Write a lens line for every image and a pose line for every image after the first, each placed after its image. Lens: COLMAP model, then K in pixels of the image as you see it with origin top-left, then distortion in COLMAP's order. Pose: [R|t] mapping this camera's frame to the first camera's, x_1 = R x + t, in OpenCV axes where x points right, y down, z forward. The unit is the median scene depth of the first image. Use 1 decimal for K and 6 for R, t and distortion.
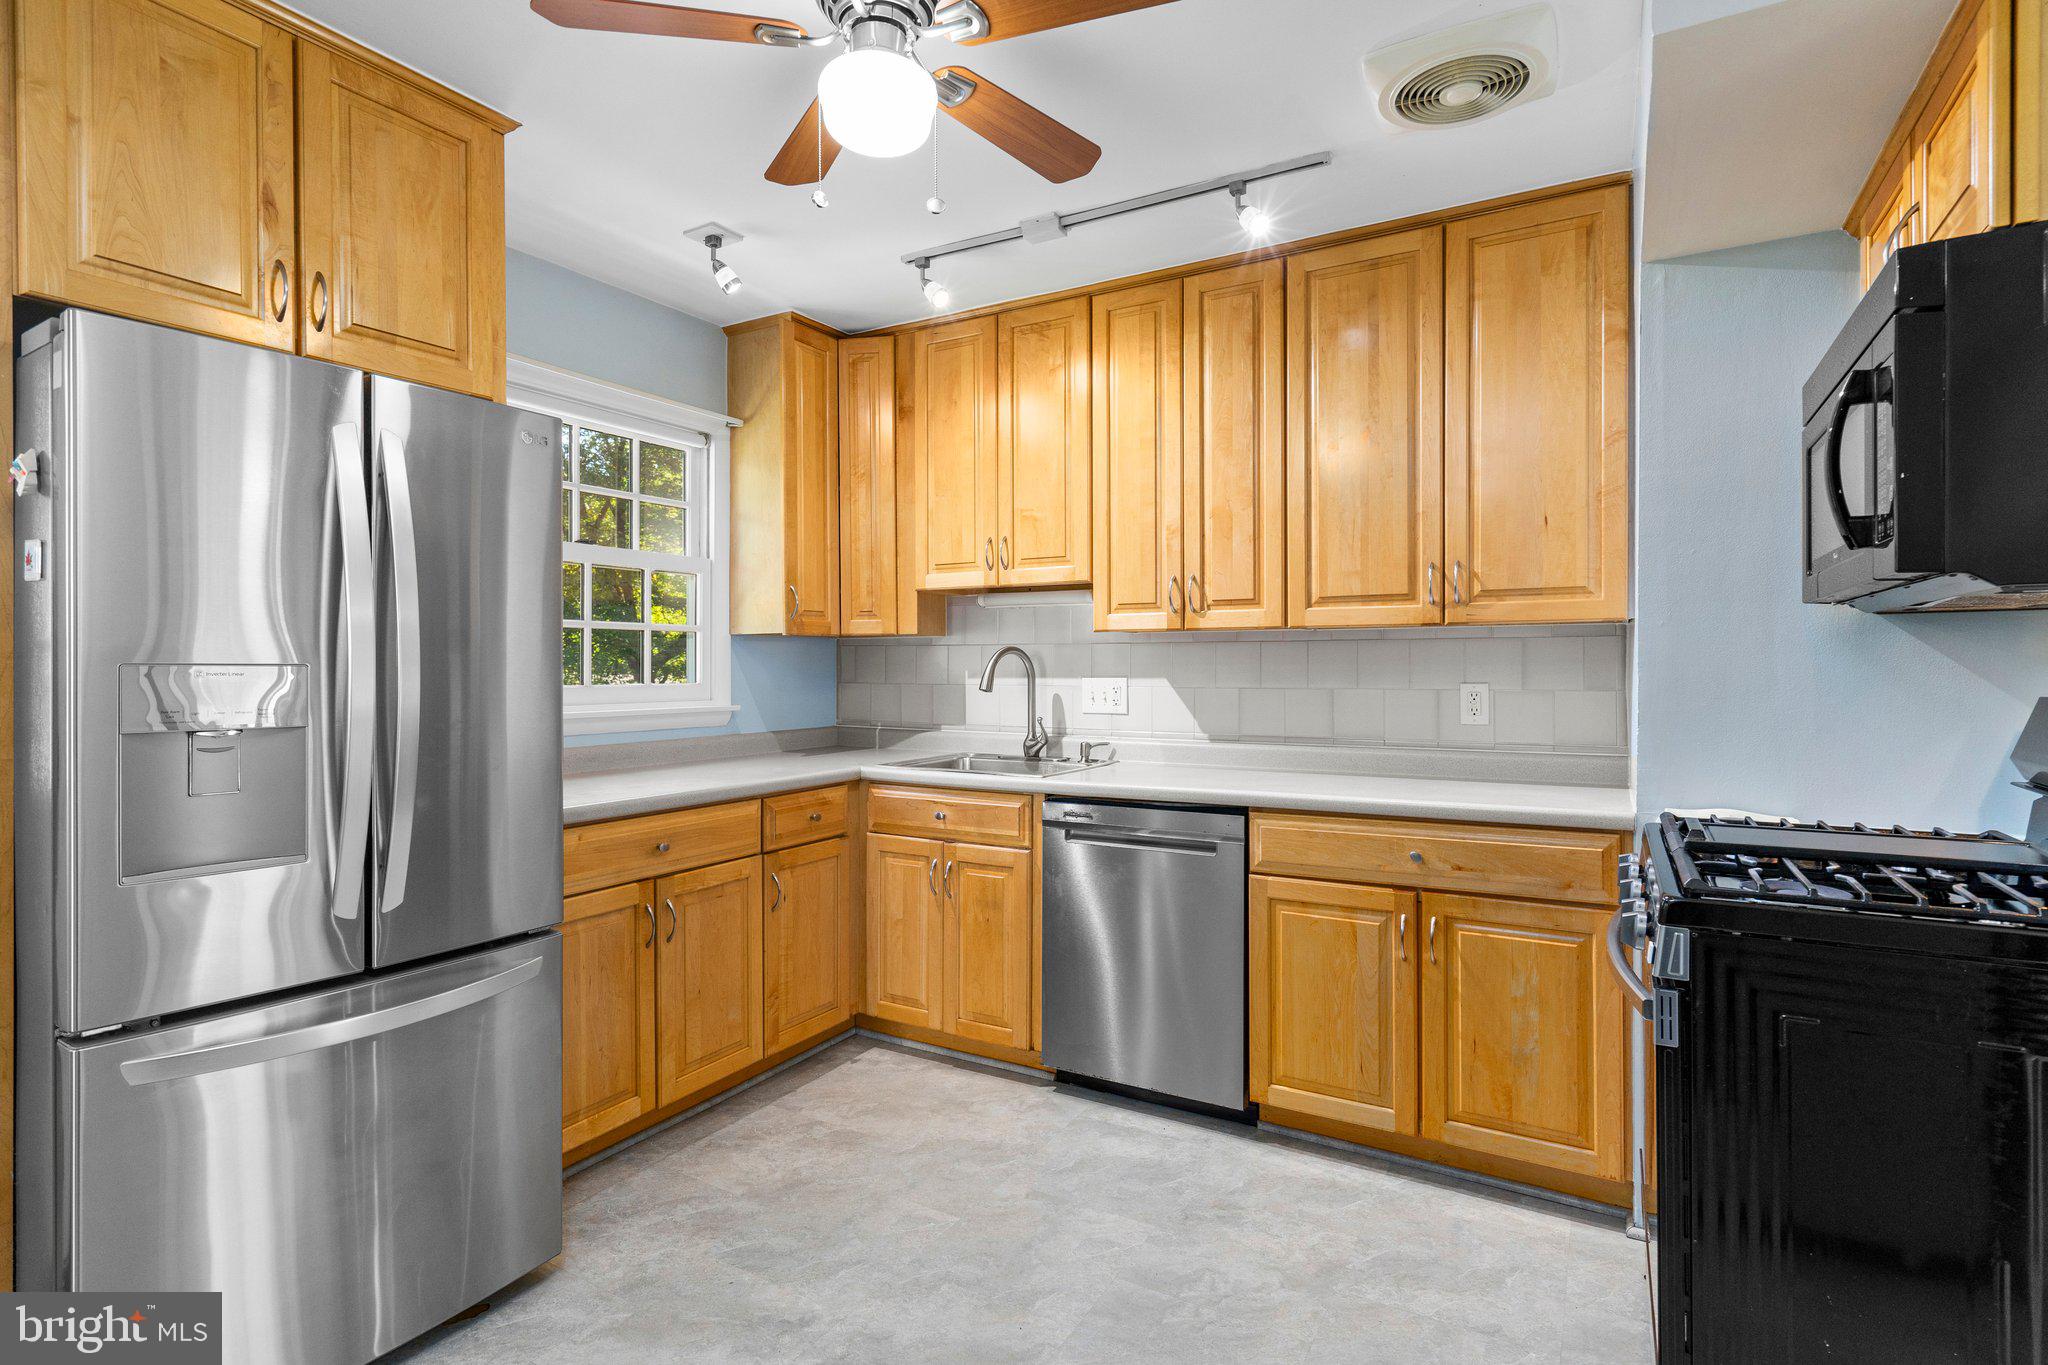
lens RADIAL K [[1010.4, 0, 1027.5], [0, 1010.4, 669.8], [0, 0, 1]] dist [0.003582, 0.001926]
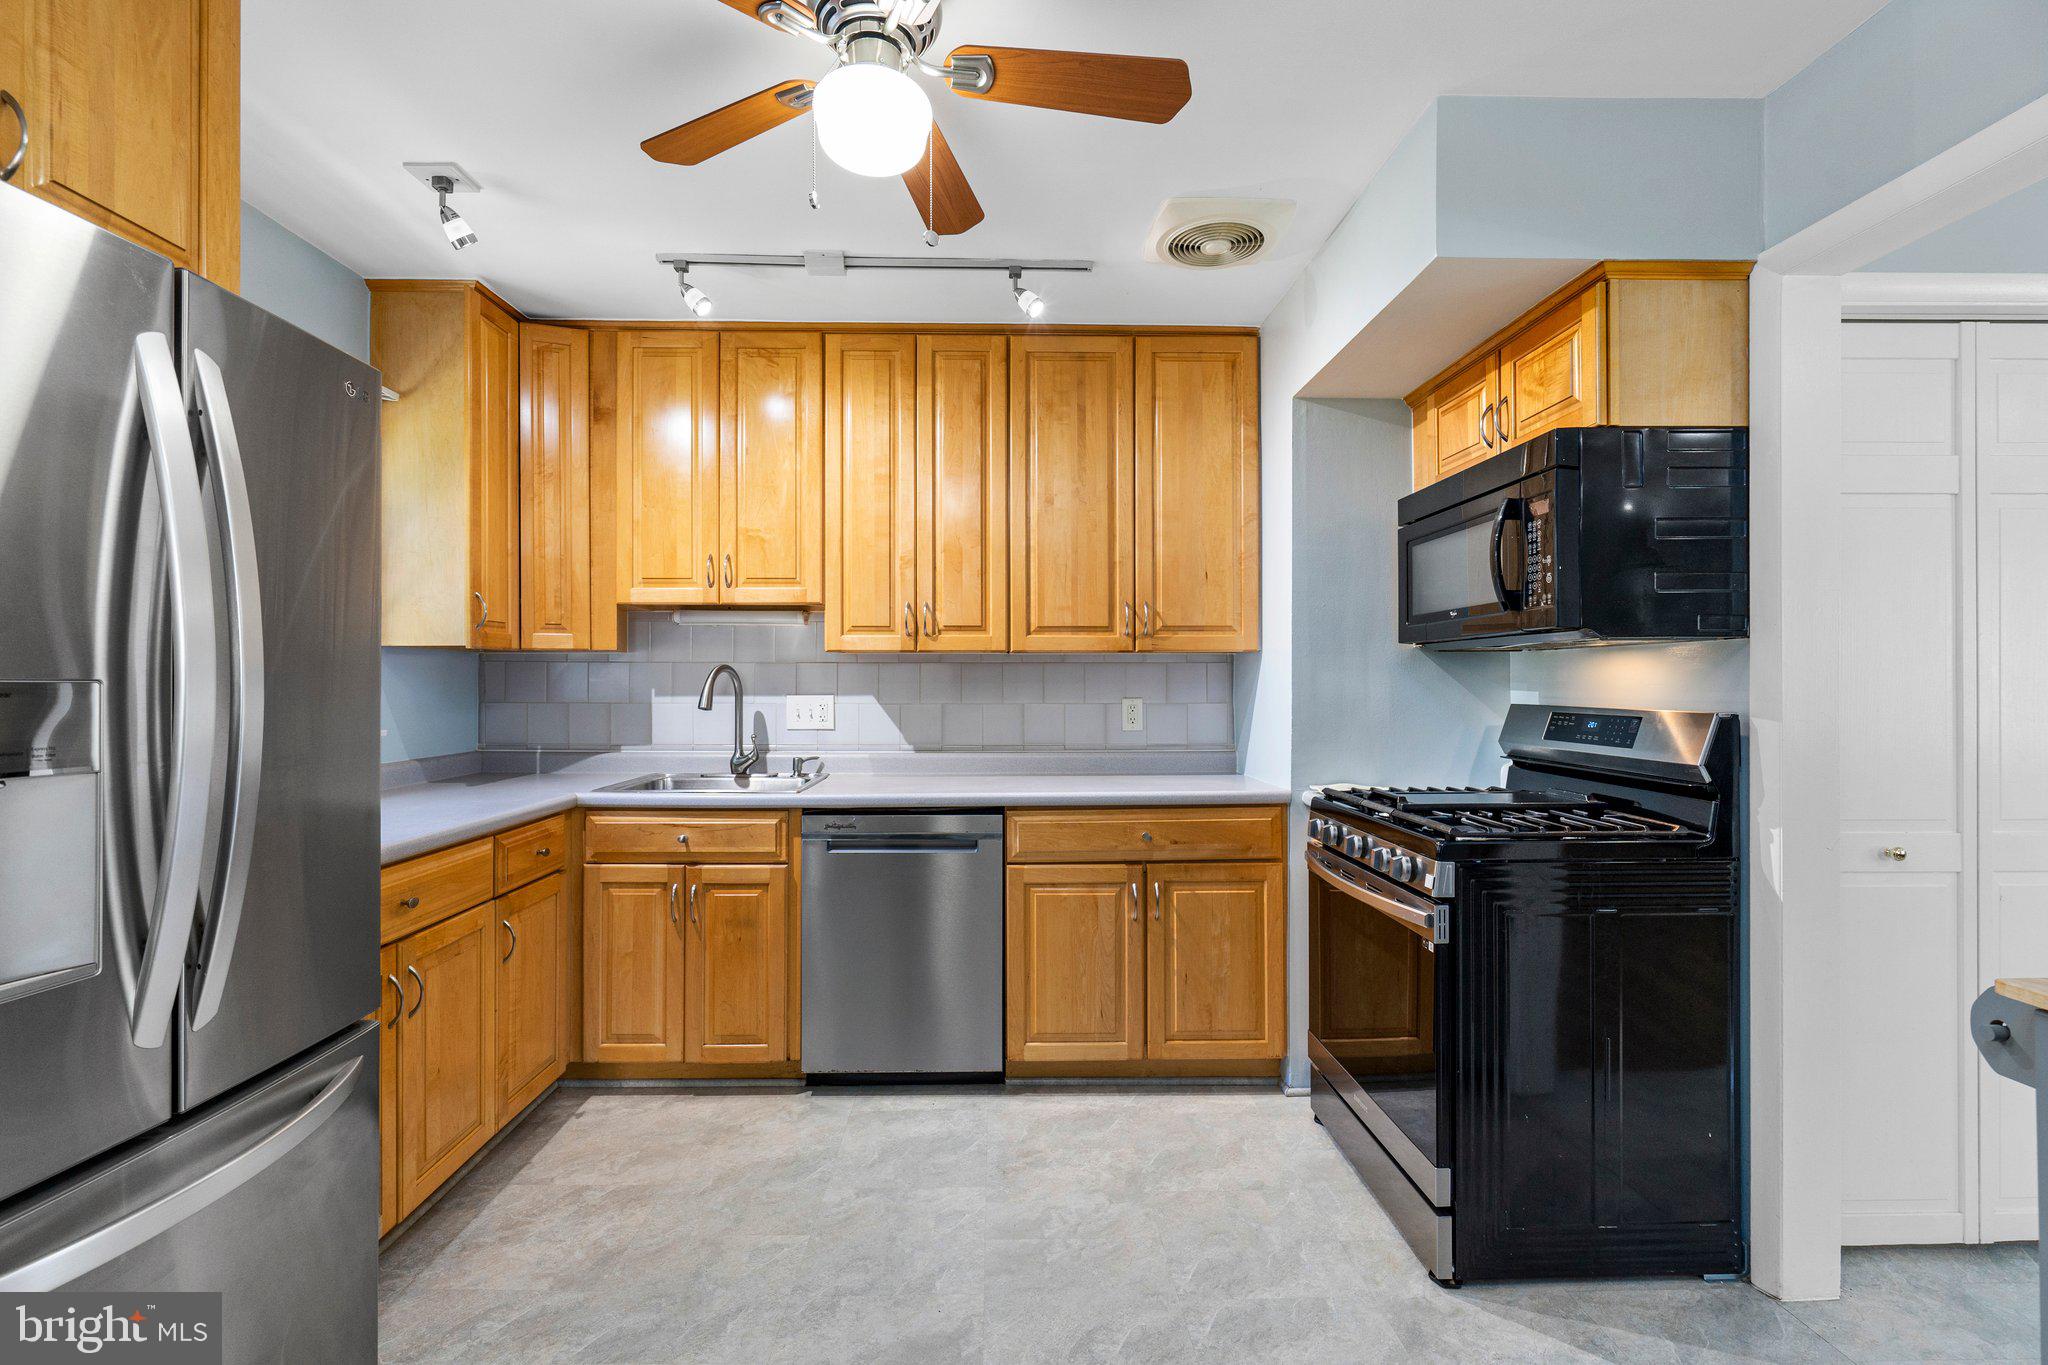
lens RADIAL K [[914.4, 0, 1021.6], [0, 914.4, 680.4], [0, 0, 1]] dist [-0.005572, 0.003247]
pose [[0.853844, 0.003880, 0.520514, -0.292495], [0.000461, 0.999966, -0.008211, 0.000417], [-0.520528, 0.007251, 0.853814, 0.093456]]
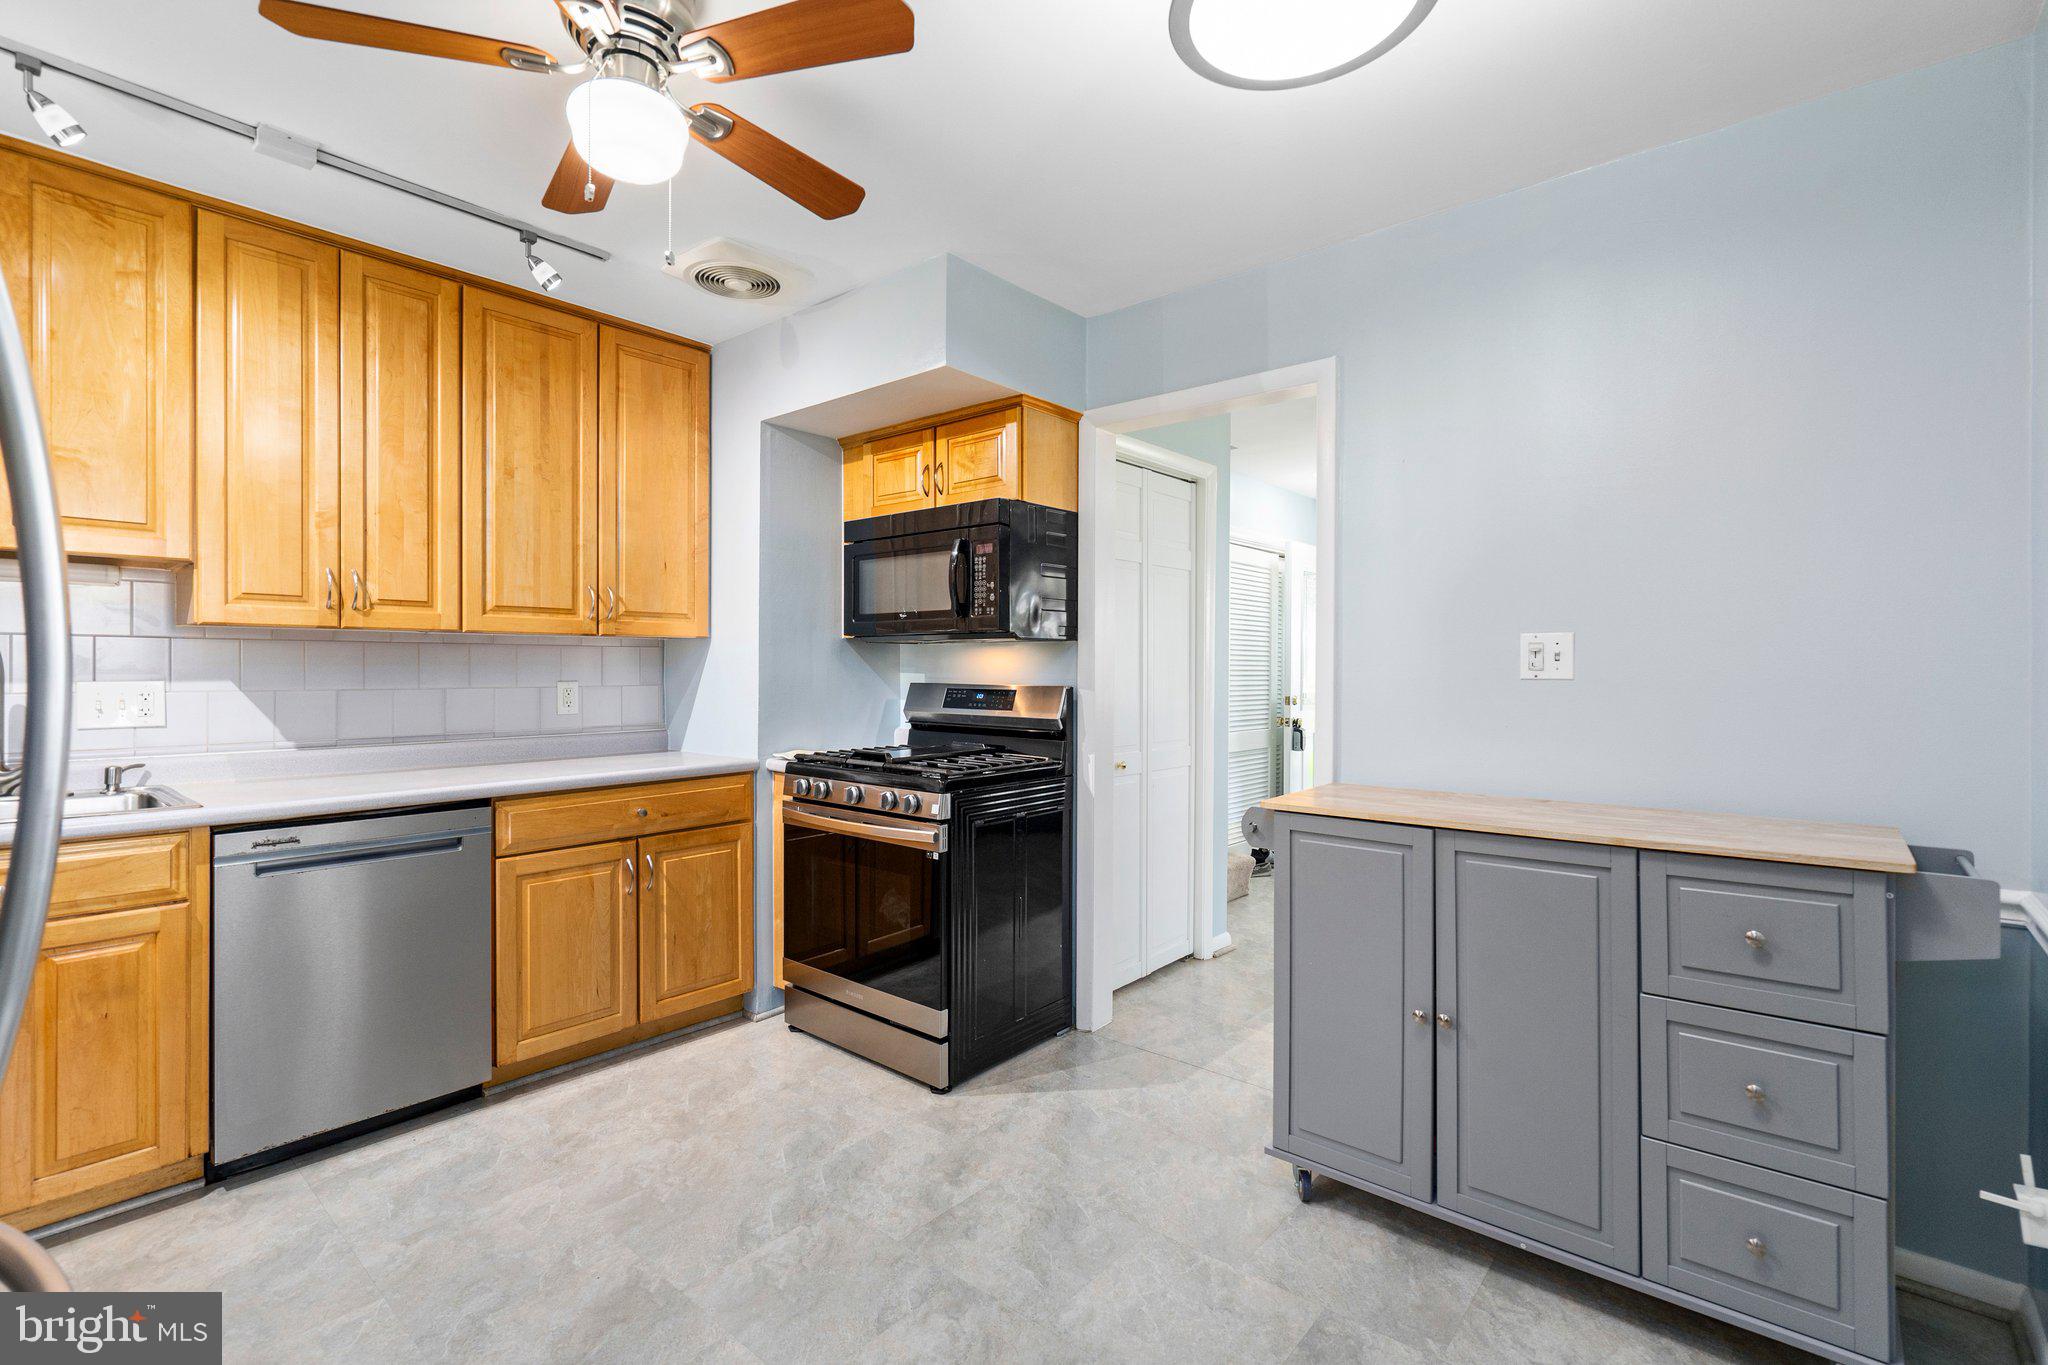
lens RADIAL K [[914.4, 0, 1002.1], [0, 914.4, 669.4], [0, 0, 1]] dist [-0.005572, 0.003247]
pose [[0.196989, 0.002015, 0.980404, -0.597802], [0.000770, 0.999997, -0.002210, 0.001193], [-0.980405, 0.001191, 0.196987, 0.259851]]
